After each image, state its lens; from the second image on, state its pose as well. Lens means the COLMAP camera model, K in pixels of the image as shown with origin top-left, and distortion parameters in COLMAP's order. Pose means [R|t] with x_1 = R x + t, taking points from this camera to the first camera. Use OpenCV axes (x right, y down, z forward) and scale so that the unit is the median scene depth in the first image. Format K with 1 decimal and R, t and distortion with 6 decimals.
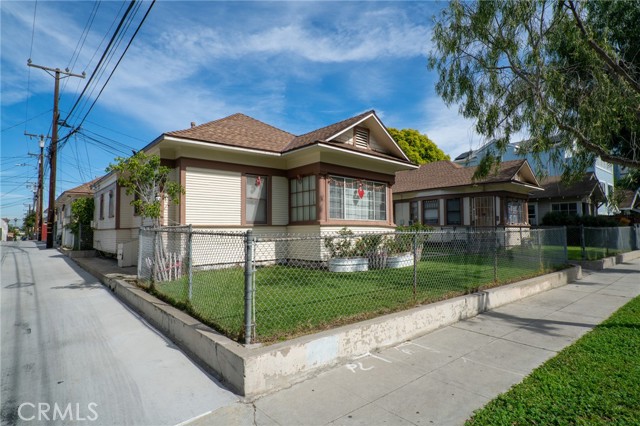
lens RADIAL K [[350.5, 0, 322.8], [0, 350.5, 210.6], [0, 0, 1]] dist [-0.010864, 0.006718]
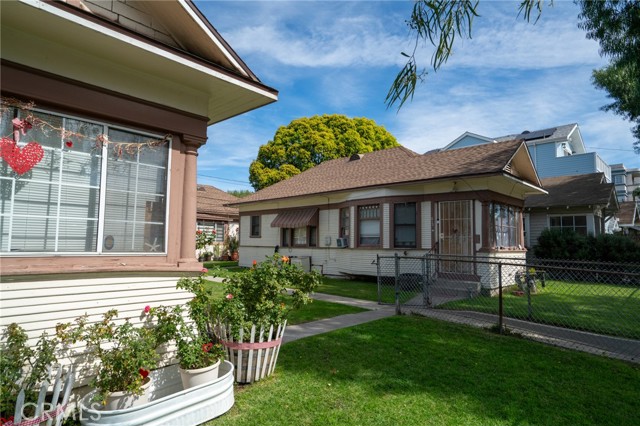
lens RADIAL K [[365.2, 0, 333.1], [0, 365.2, 210.4], [0, 0, 1]] dist [0.026138, -0.003838]
pose [[0.993531, 0.022915, 0.111221, 0.200072], [-0.019651, 0.999346, -0.030354, -0.001280], [-0.111844, 0.027972, 0.993332, 0.434908]]
